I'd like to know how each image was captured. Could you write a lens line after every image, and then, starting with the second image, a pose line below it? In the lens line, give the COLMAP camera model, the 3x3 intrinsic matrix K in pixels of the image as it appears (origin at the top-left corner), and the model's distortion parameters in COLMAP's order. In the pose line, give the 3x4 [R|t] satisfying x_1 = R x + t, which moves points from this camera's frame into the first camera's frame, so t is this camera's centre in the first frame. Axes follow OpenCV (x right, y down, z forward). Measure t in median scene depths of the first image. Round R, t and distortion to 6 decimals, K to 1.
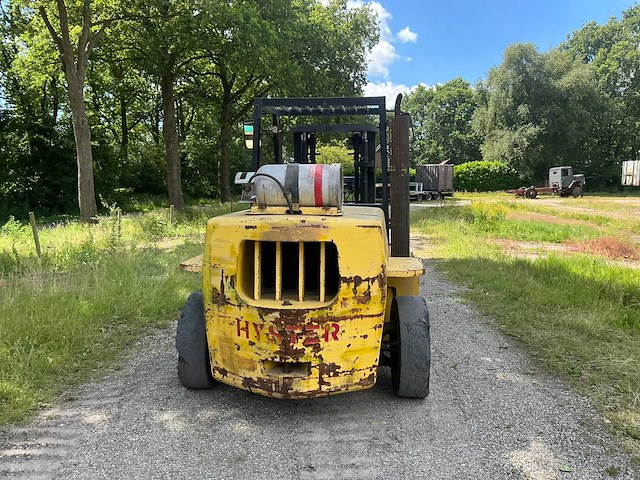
lens RADIAL K [[527.3, 0, 313.1], [0, 527.3, 230.8], [0, 0, 1]] dist [0.088336, -0.171039]
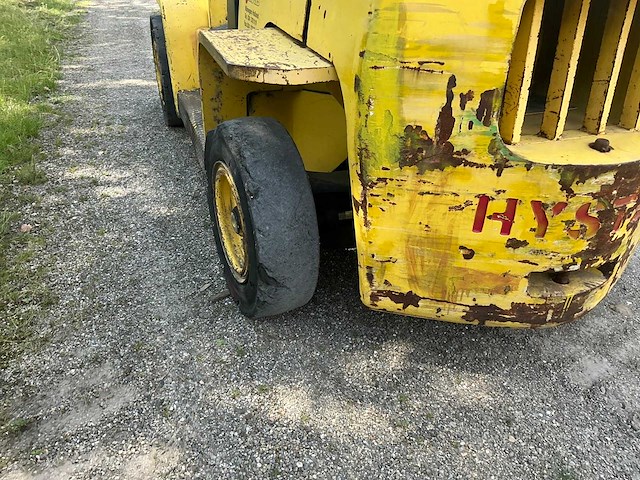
lens RADIAL K [[527.3, 0, 329.6], [0, 527.3, 248.6], [0, 0, 1]] dist [0.088336, -0.171039]
pose [[0.893307, -0.226965, 0.387929, -0.416073], [0.028996, 0.890432, 0.454192, 0.009183], [-0.448510, -0.394485, 0.802010, 0.689703]]
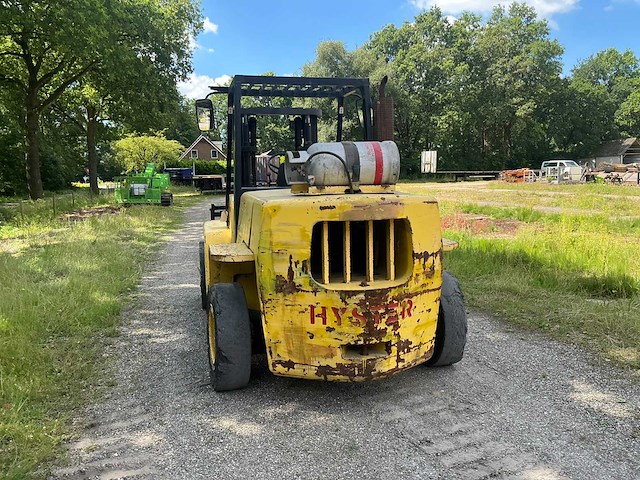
lens RADIAL K [[527.3, 0, 319.3], [0, 527.3, 233.6], [0, 0, 1]] dist [0.088336, -0.171039]
pose [[0.939969, -0.058217, 0.336256, -0.431401], [0.051473, 0.998255, 0.028944, 0.011254], [-0.337355, -0.009898, 0.941326, 0.107683]]
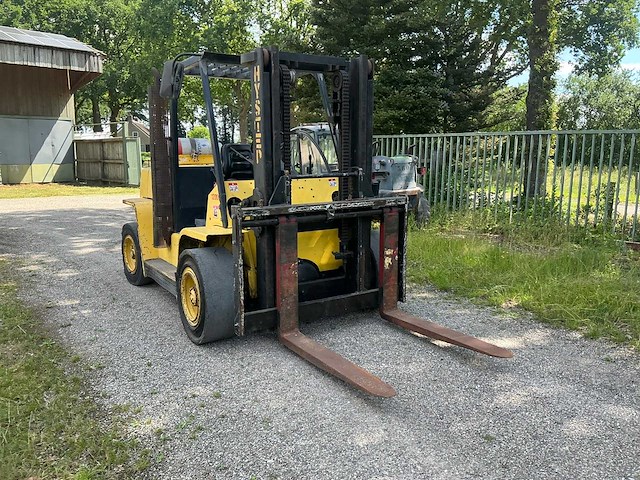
lens RADIAL K [[527.3, 0, 317.1], [0, 527.3, 242.0], [0, 0, 1]] dist [0.088336, -0.171039]
pose [[-0.763374, 0.122672, -0.634201, 0.884158], [-0.044227, 0.969572, 0.240778, -0.254399], [0.644441, 0.211852, -0.734721, 2.884898]]
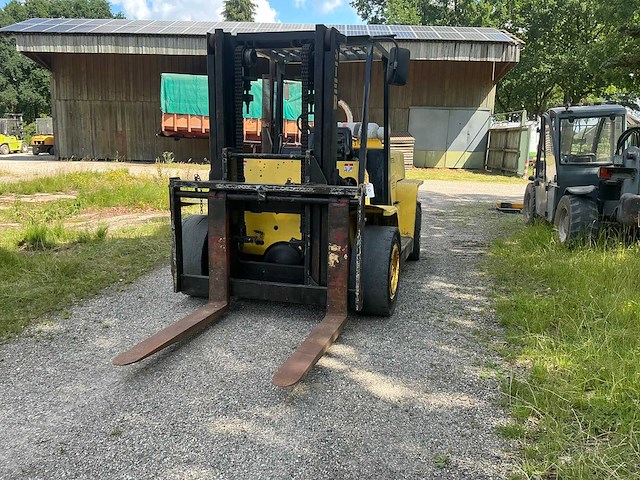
lens RADIAL K [[527.3, 0, 317.7], [0, 527.3, 240.1], [0, 0, 1]] dist [0.088336, -0.171039]
pose [[-0.990233, -0.035263, 0.134890, -0.182996], [0.002714, 0.962428, 0.271522, -0.250744], [-0.139397, 0.269236, -0.952933, 3.131954]]
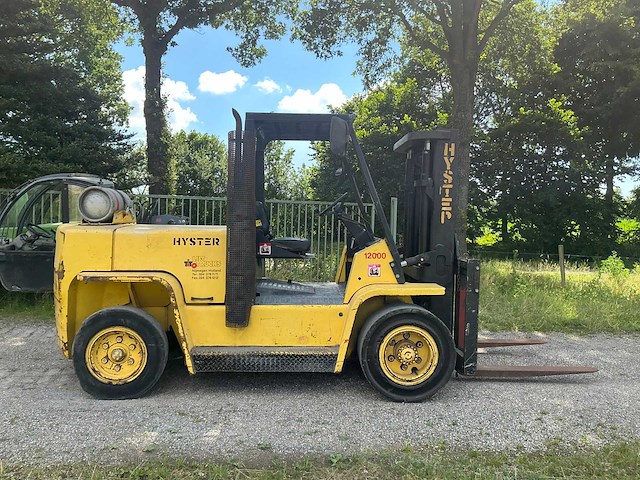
lens RADIAL K [[527.3, 0, 325.8], [0, 527.3, 235.9], [0, 0, 1]] dist [0.088336, -0.171039]
pose [[0.178192, 0.042960, -0.983057, 1.504827], [-0.110078, 0.993646, 0.023469, -0.101863], [0.977819, 0.104031, 0.181789, 1.368551]]
